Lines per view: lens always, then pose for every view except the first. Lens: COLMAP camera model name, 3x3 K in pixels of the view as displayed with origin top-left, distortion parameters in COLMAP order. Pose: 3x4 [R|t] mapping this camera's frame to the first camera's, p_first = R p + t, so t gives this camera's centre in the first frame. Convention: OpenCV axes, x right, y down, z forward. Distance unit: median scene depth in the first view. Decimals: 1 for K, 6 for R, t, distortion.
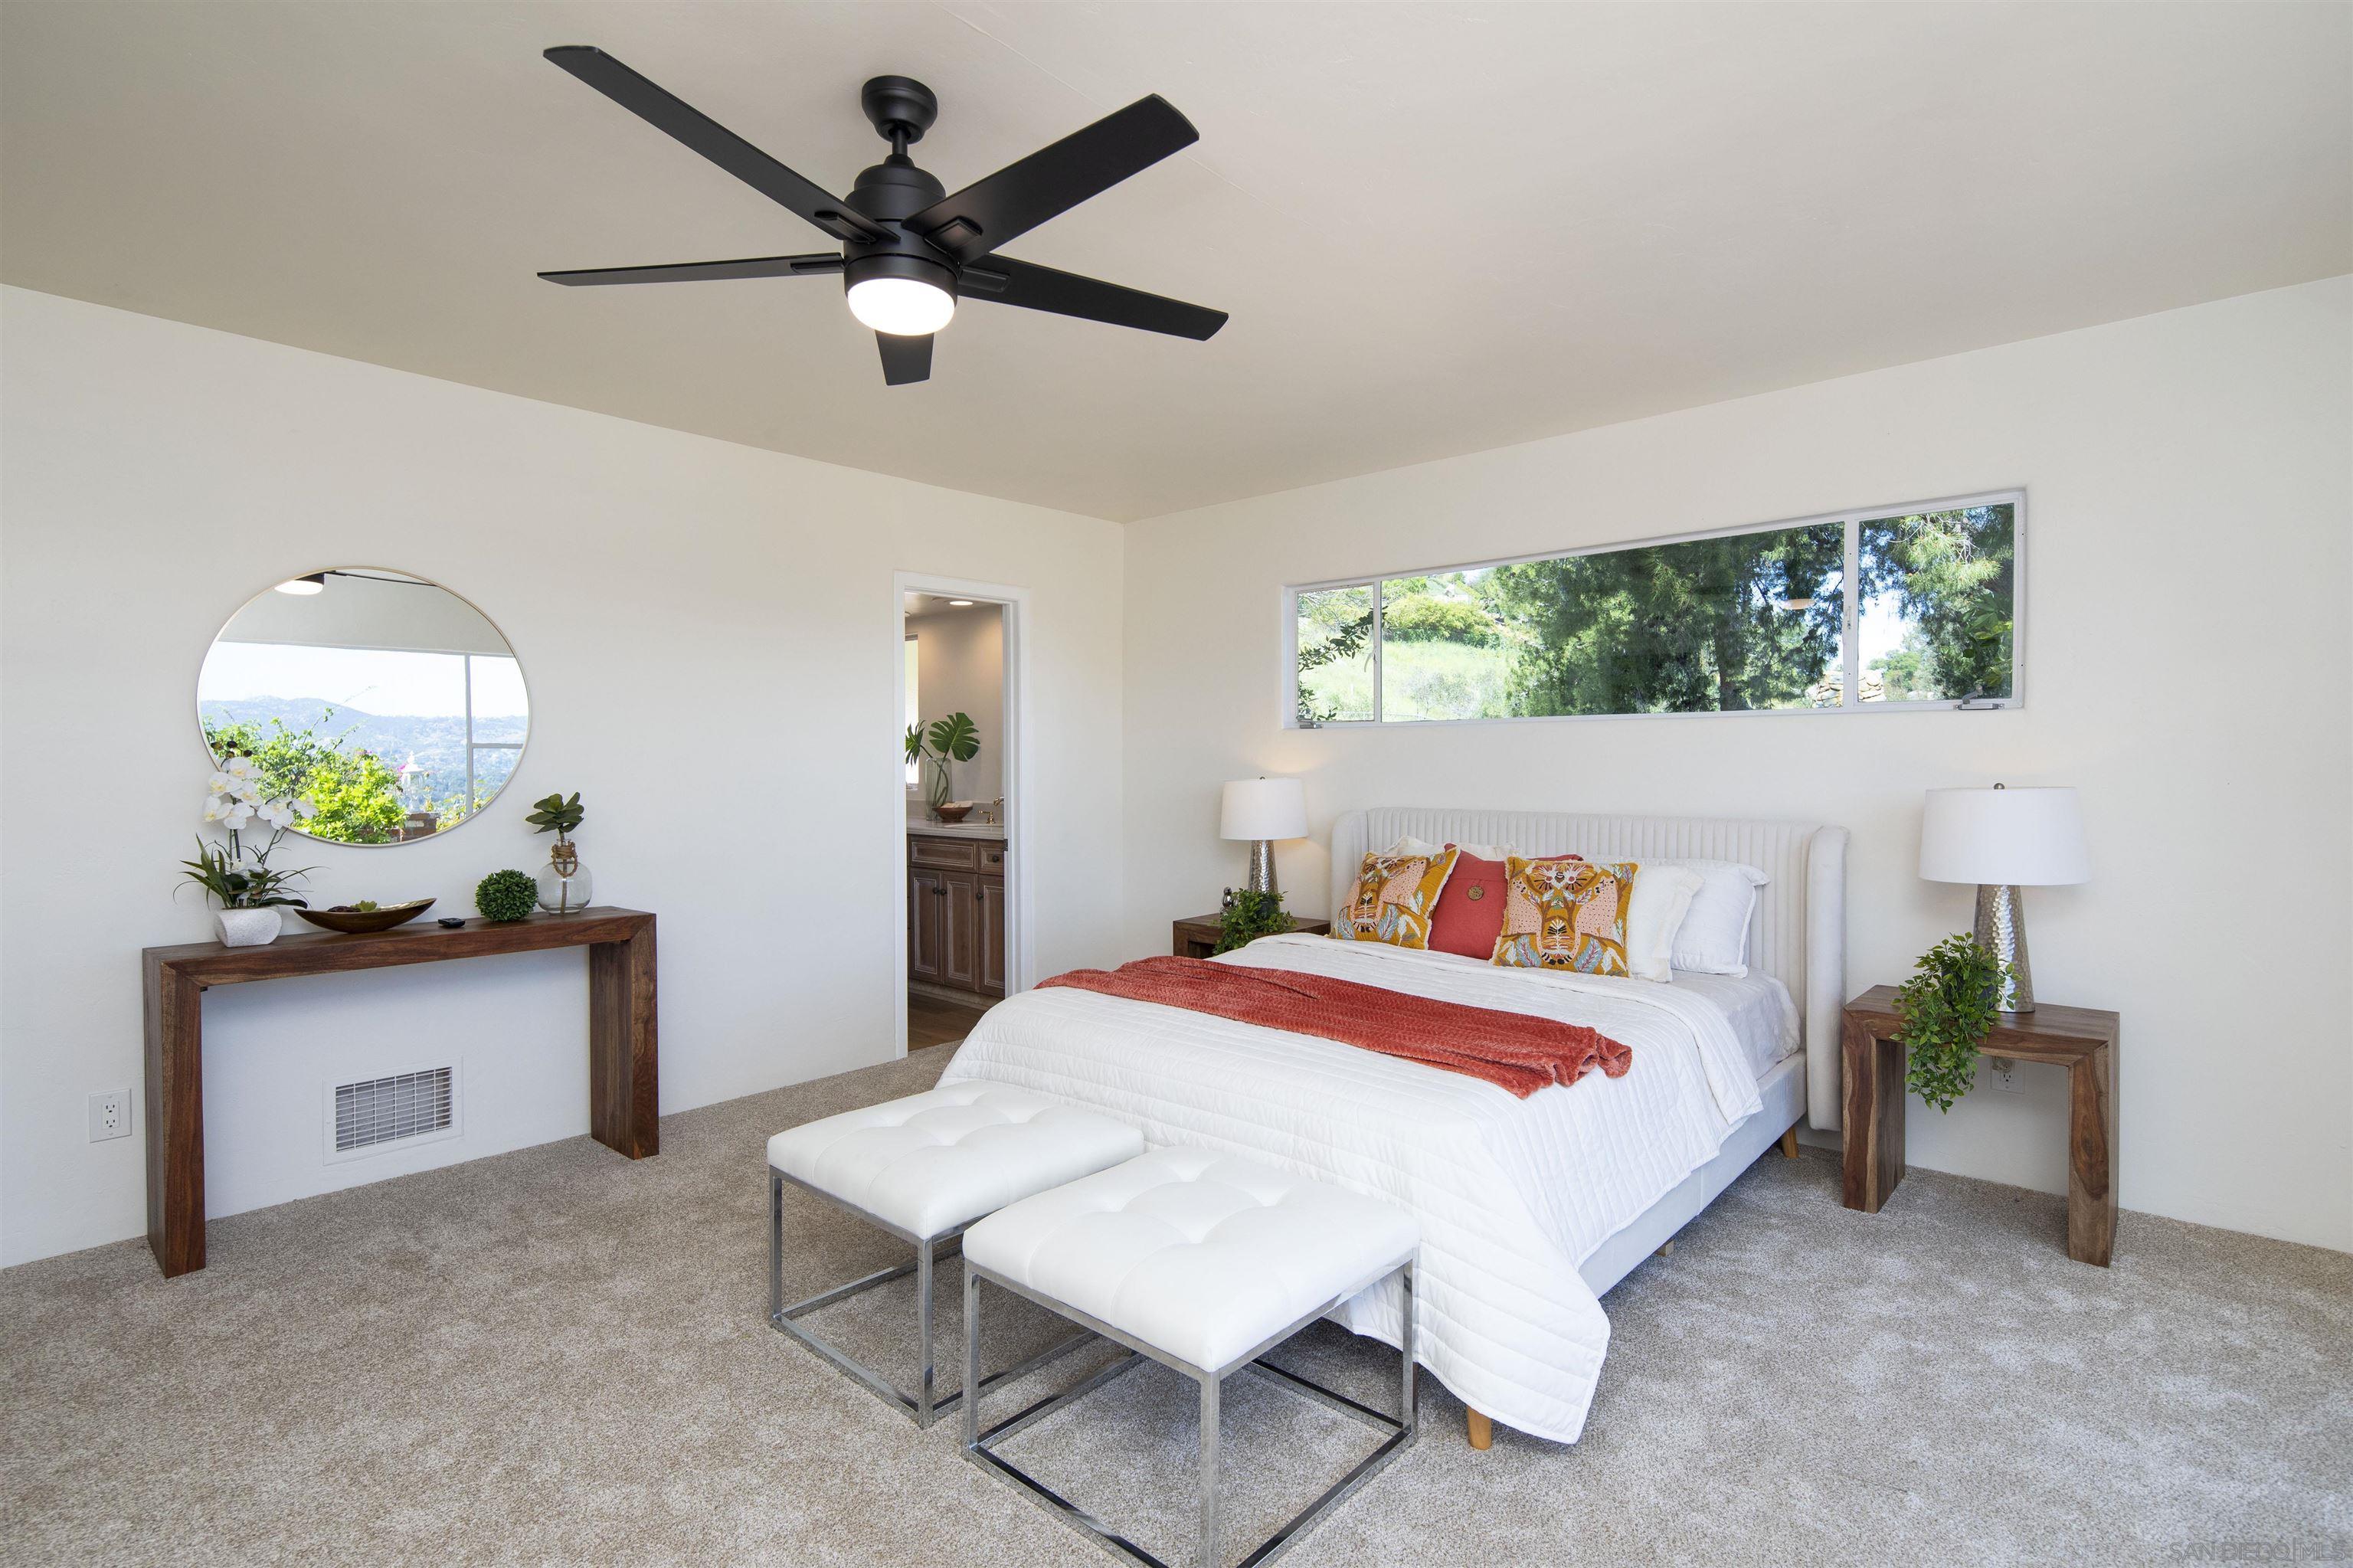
lens RADIAL K [[1142.0, 0, 1172.4], [0, 1142.0, 779.4], [0, 0, 1]] dist [0.002602, 0.000878]
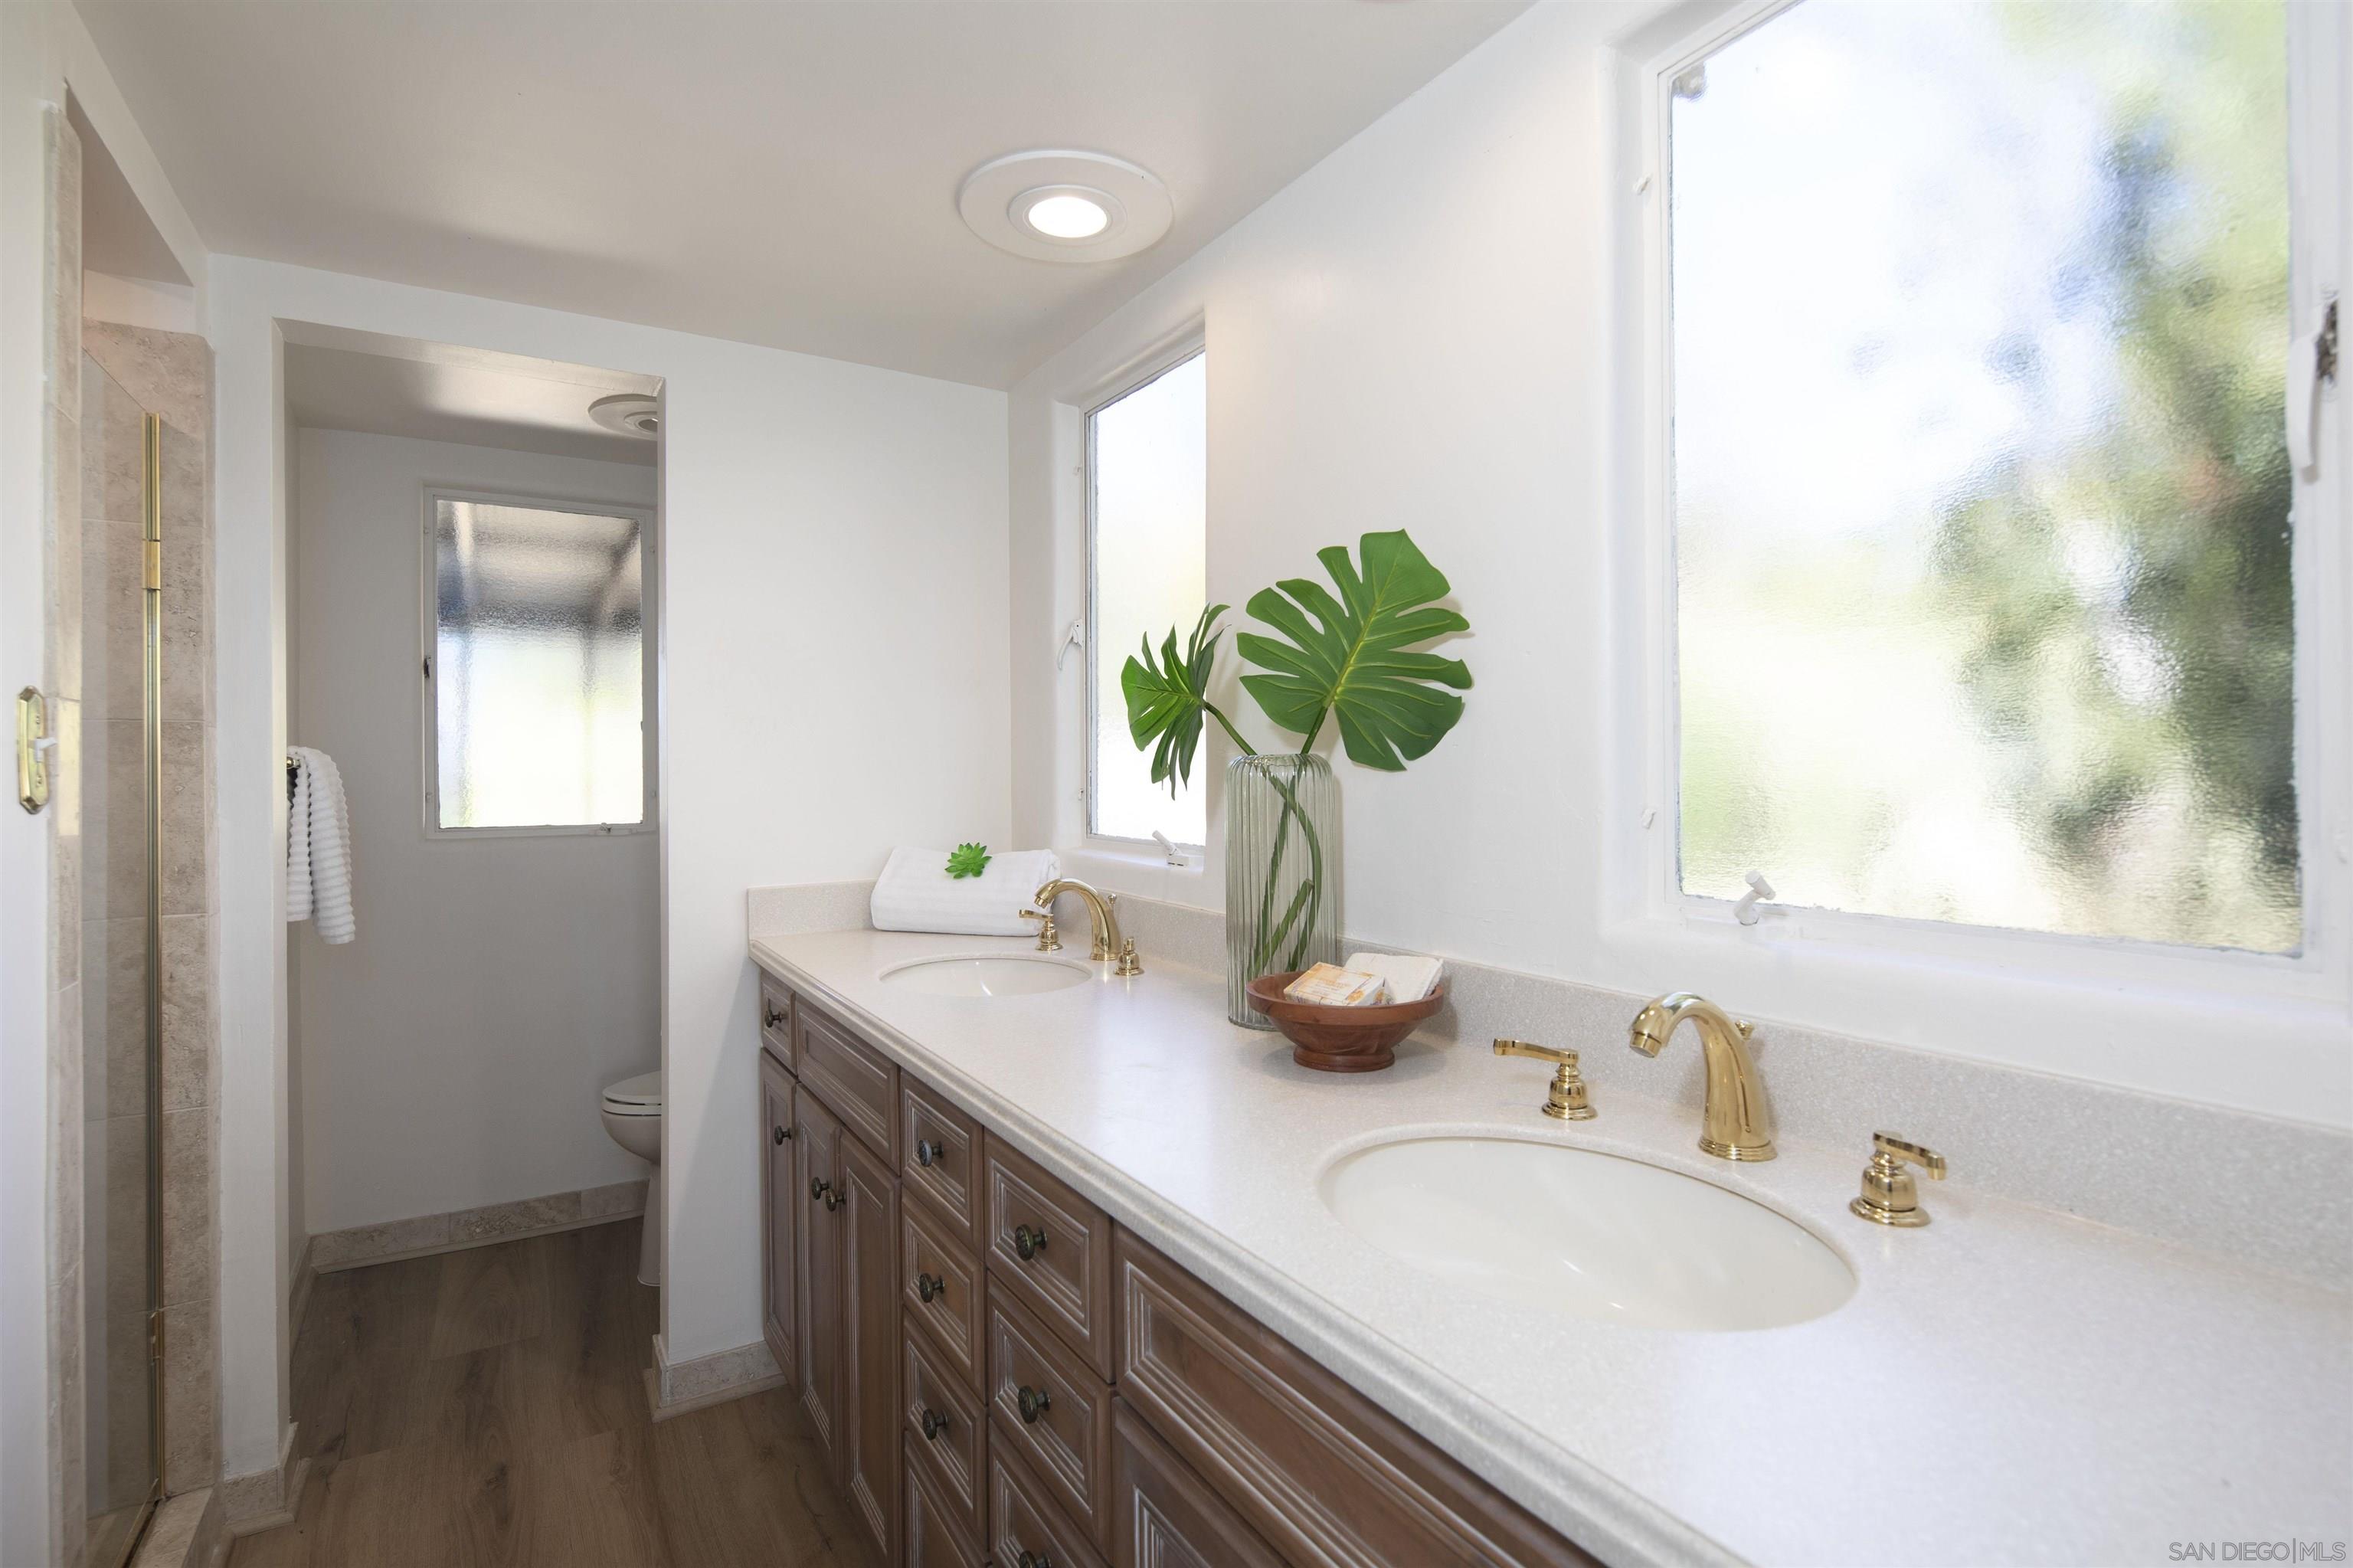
lens RADIAL K [[1142.0, 0, 1178.6], [0, 1142.0, 777.4], [0, 0, 1]] dist [0.002602, 0.000878]
pose [[0.955815, 0.005749, -0.293913, -0.155598], [-0.008904, 0.999916, -0.009397, -0.011899], [0.293834, 0.011599, 0.955786, 0.769696]]
